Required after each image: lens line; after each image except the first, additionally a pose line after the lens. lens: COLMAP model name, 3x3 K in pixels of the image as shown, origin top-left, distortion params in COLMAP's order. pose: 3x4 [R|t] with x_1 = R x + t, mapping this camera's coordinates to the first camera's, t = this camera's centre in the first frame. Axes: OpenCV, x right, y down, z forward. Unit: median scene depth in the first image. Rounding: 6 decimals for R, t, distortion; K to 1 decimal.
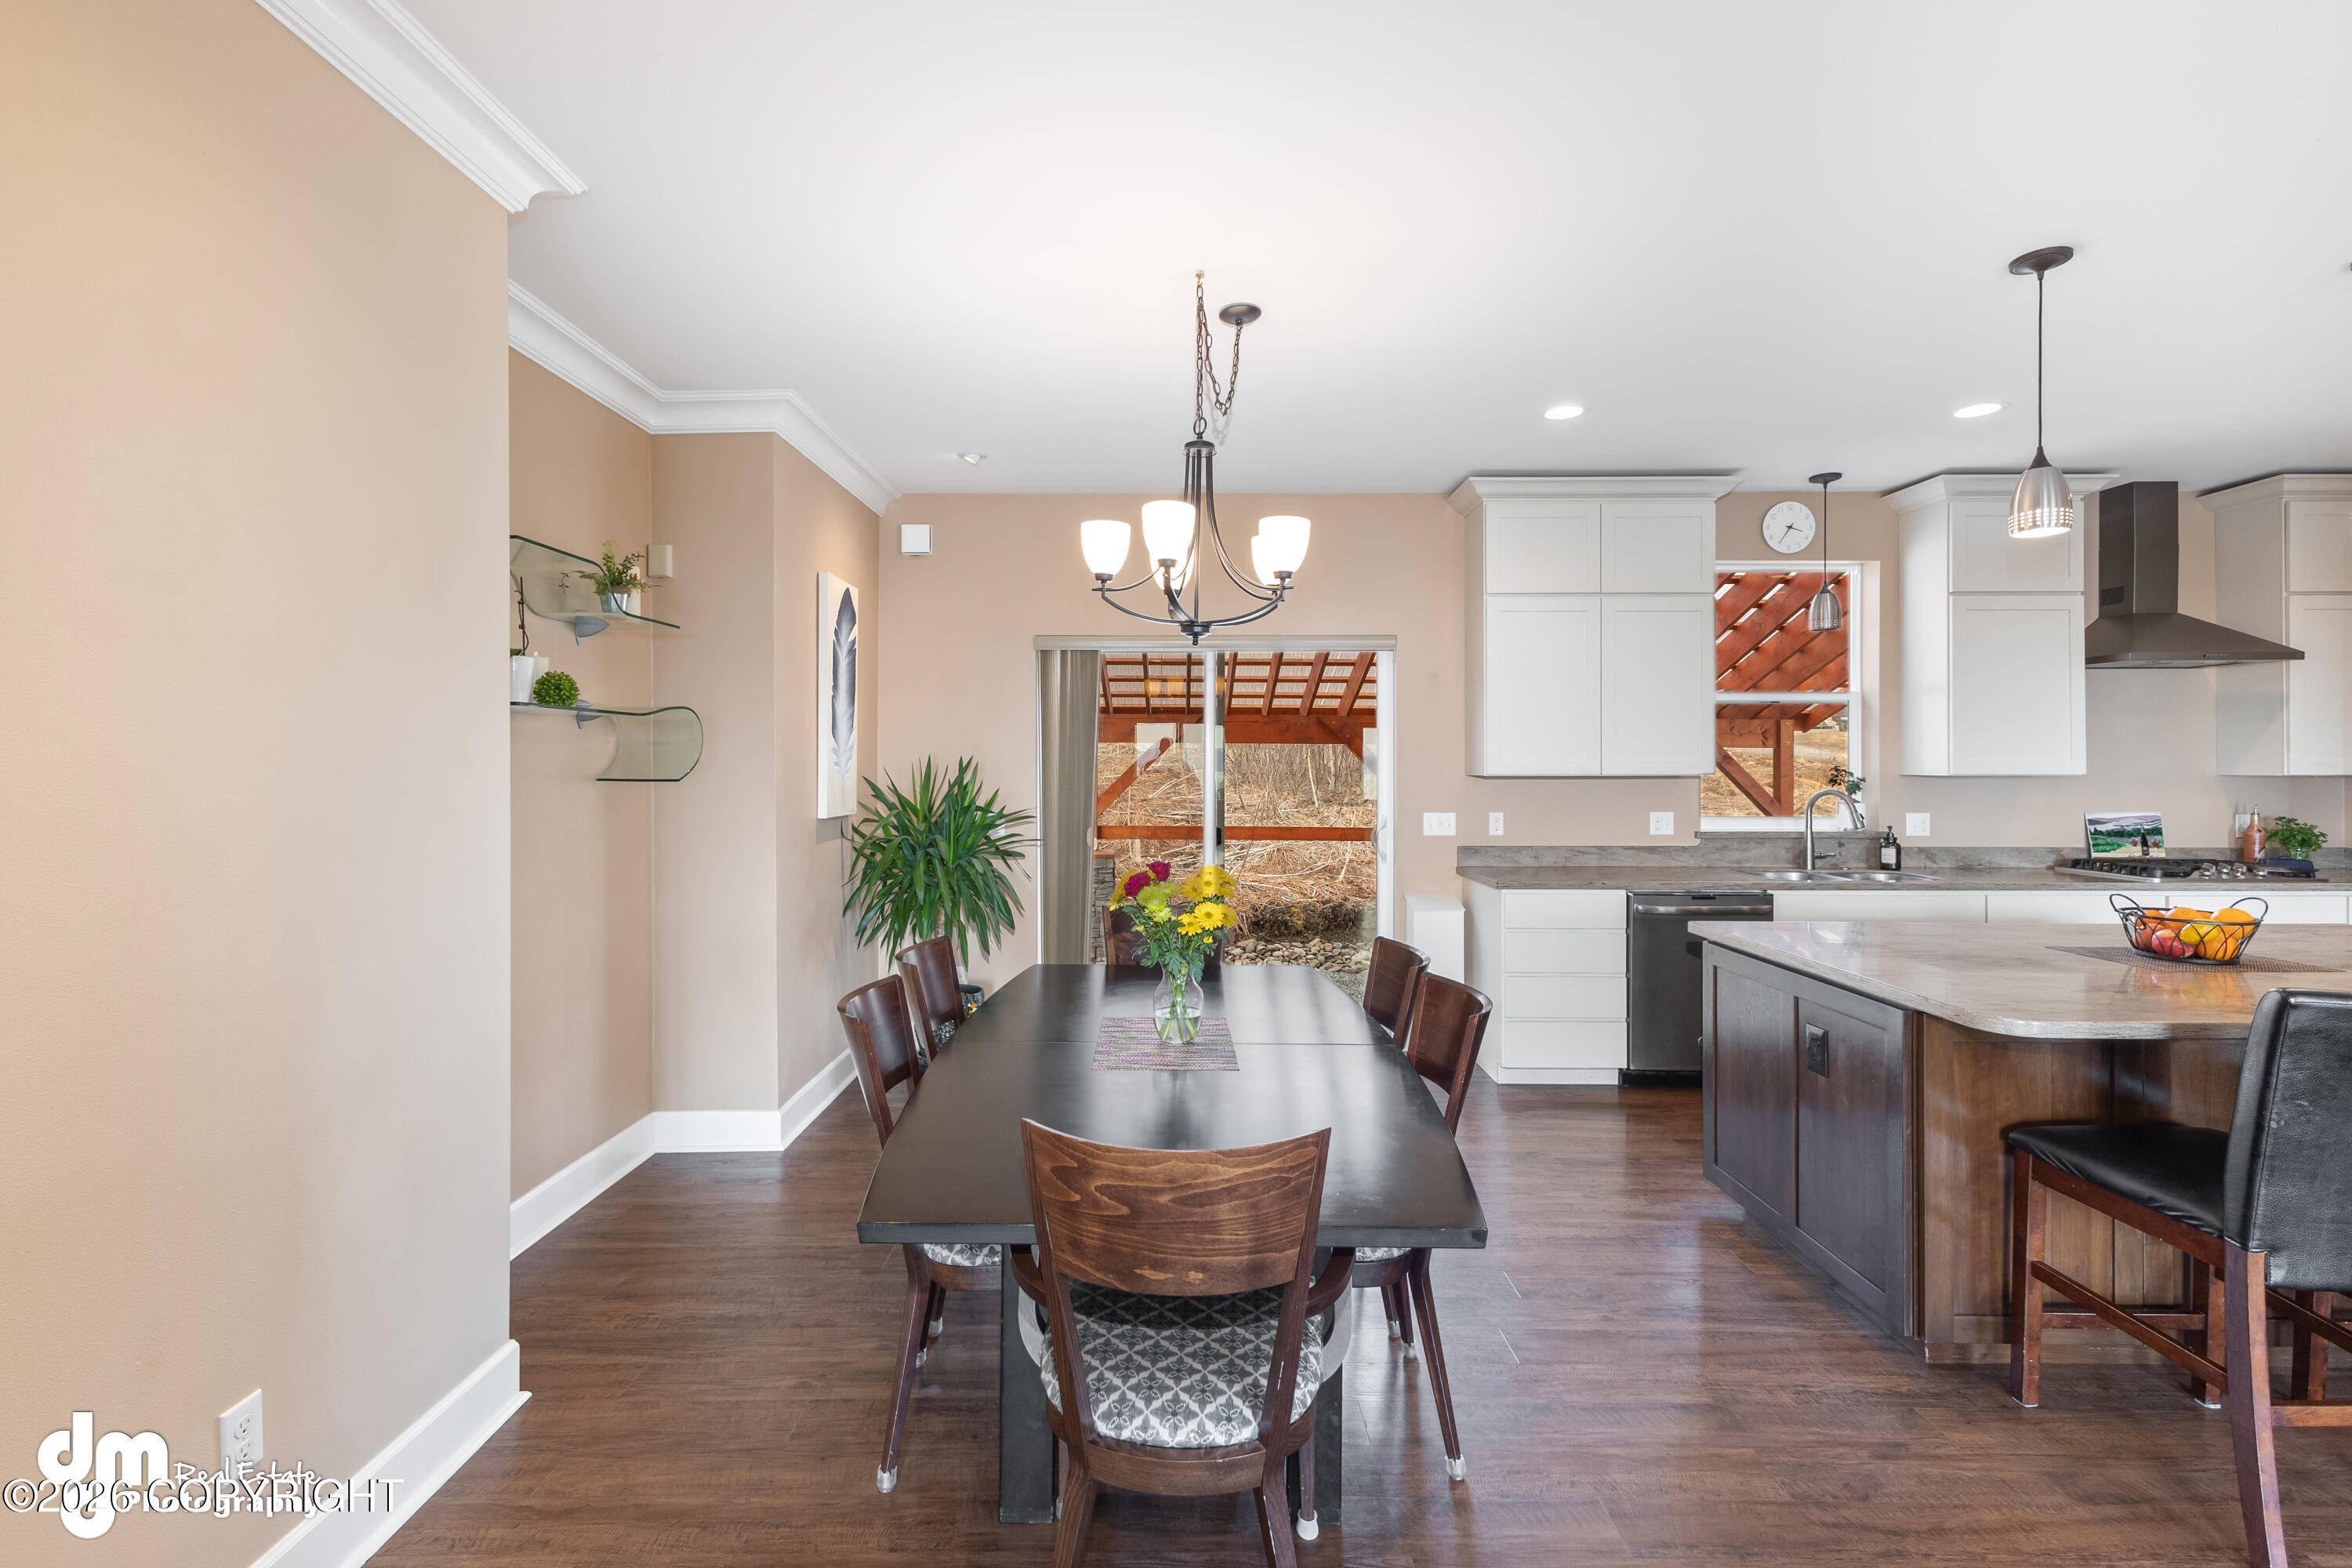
lens RADIAL K [[1021.5, 0, 1177.0], [0, 1021.5, 769.3], [0, 0, 1]] dist [0.013250, -0.002180]
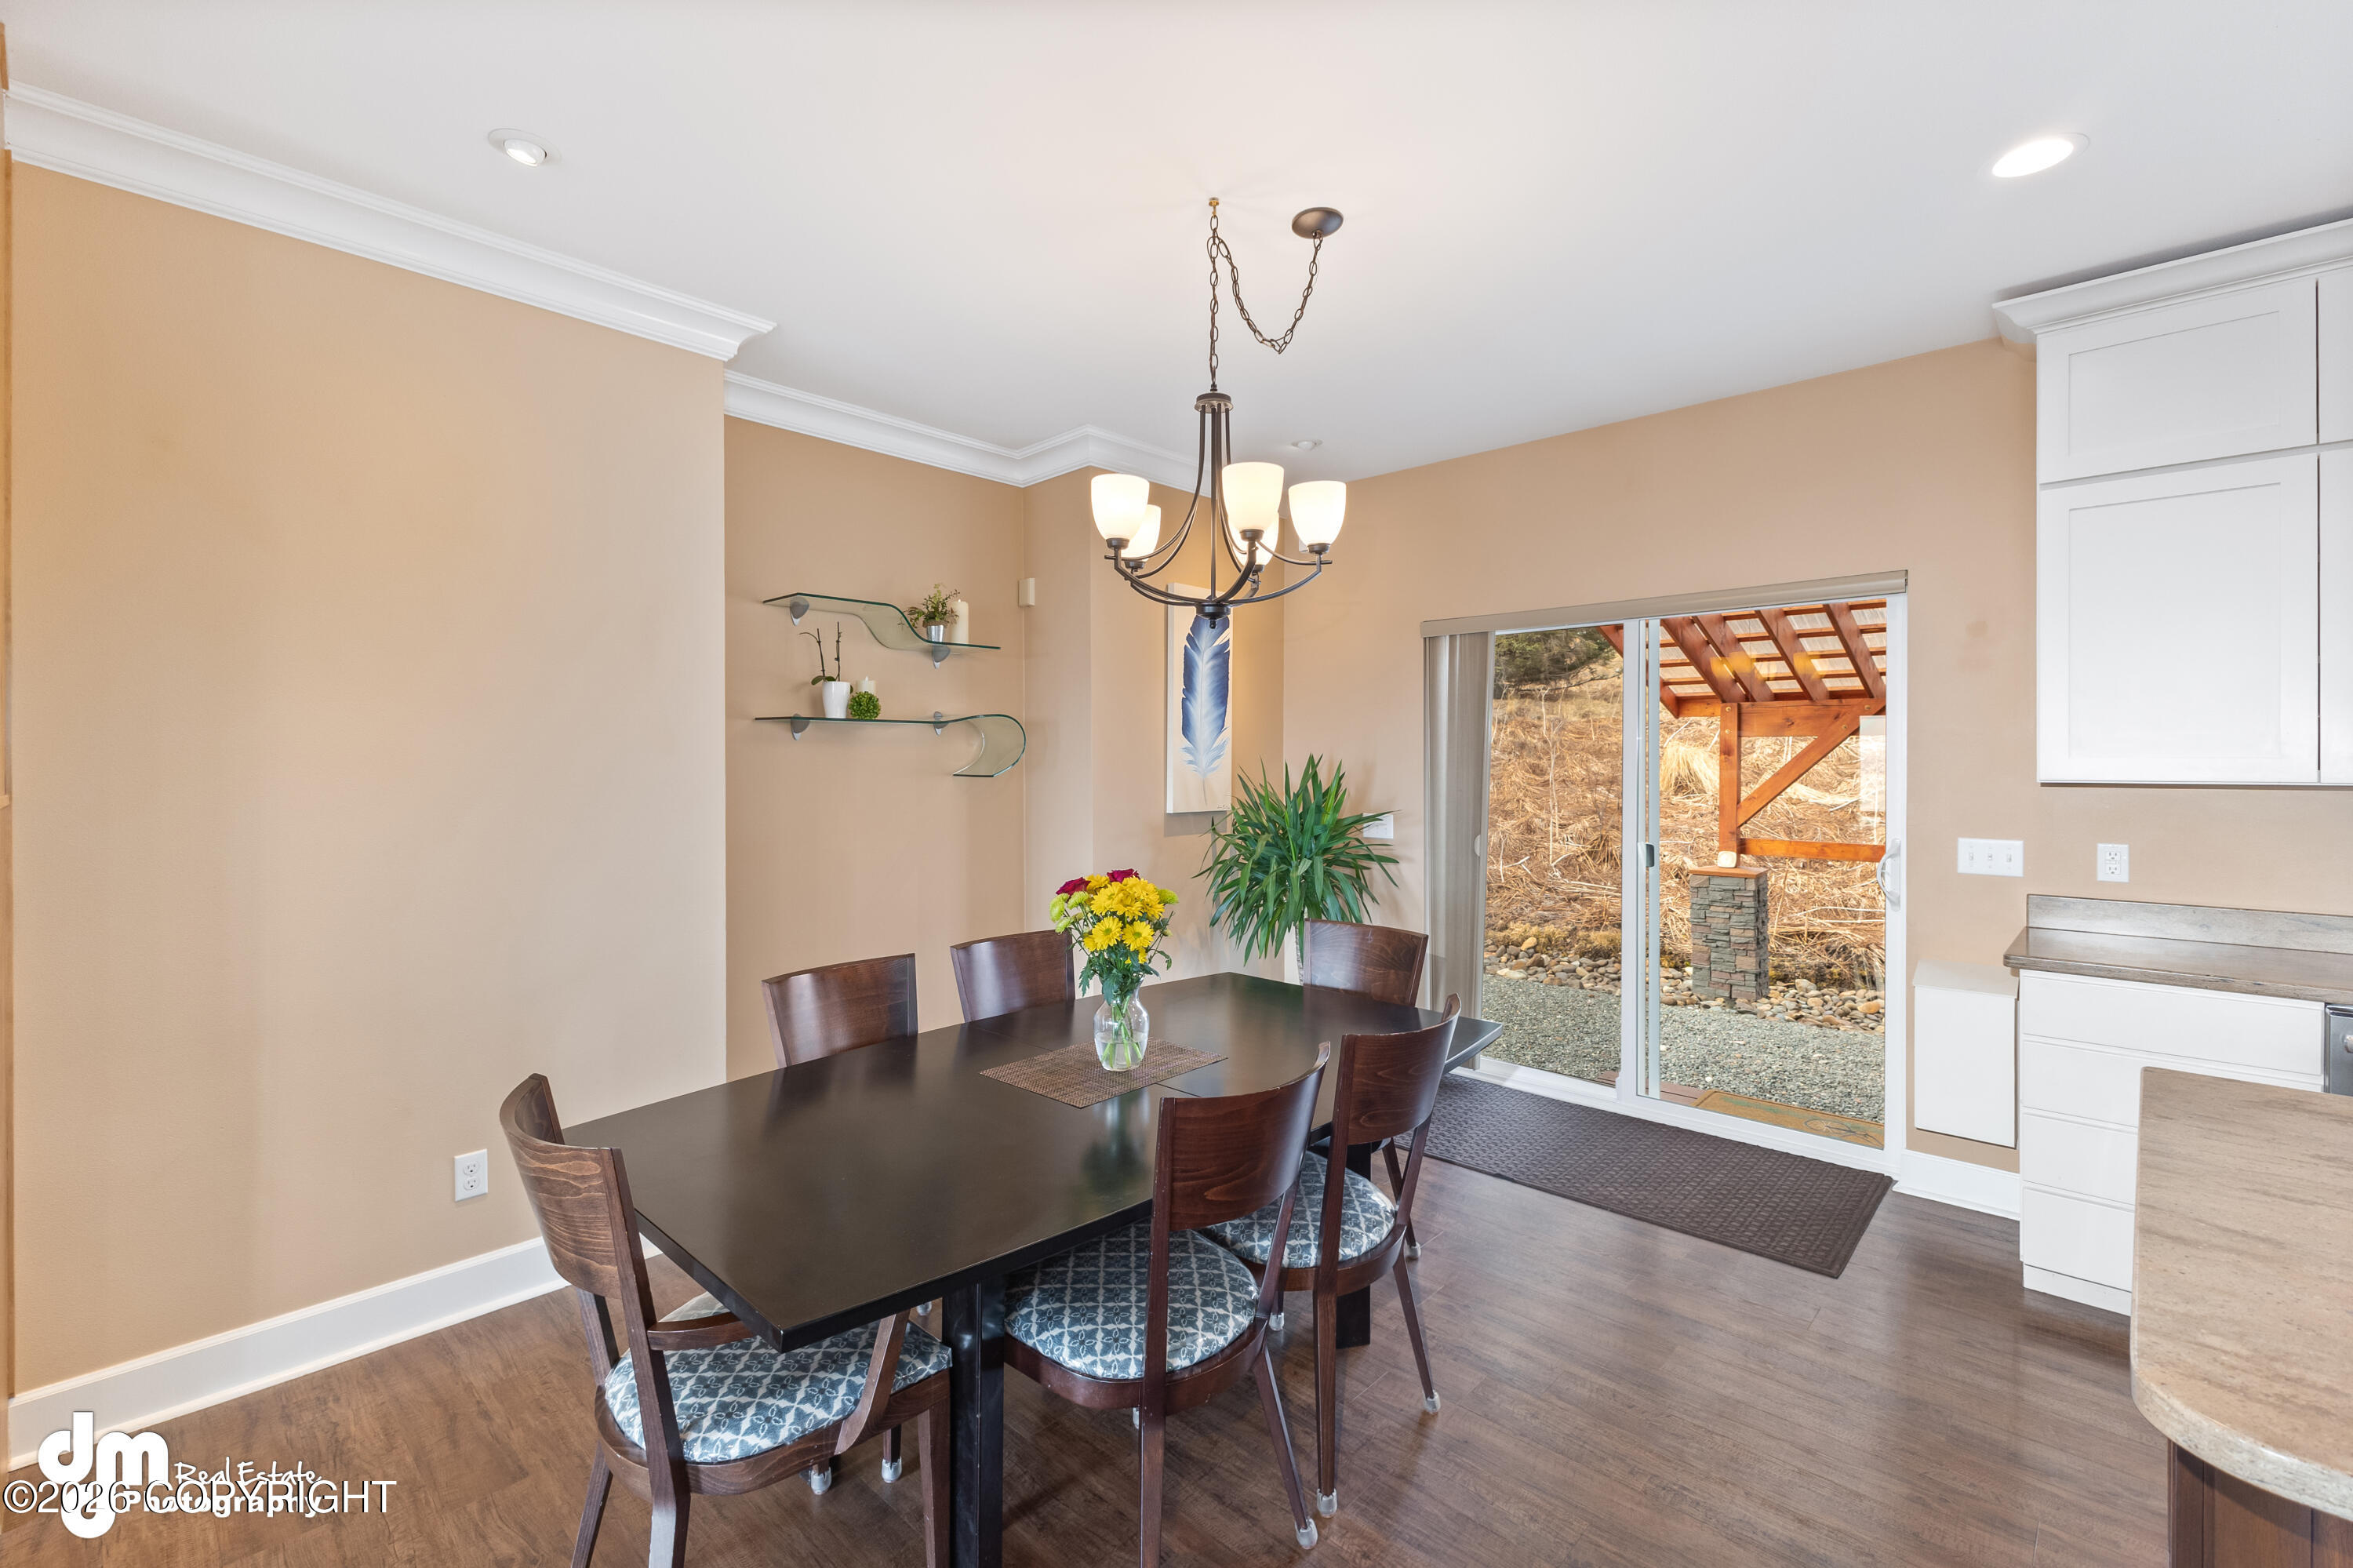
lens RADIAL K [[1022.0, 0, 1177.7], [0, 1022.0, 765.6], [0, 0, 1]] dist [0.013250, -0.002180]
pose [[0.725241, 0.001643, -0.688493, 0.387995], [-0.004758, 0.999985, -0.002626, 0.000852], [0.688479, 0.005181, 0.725238, 0.222750]]
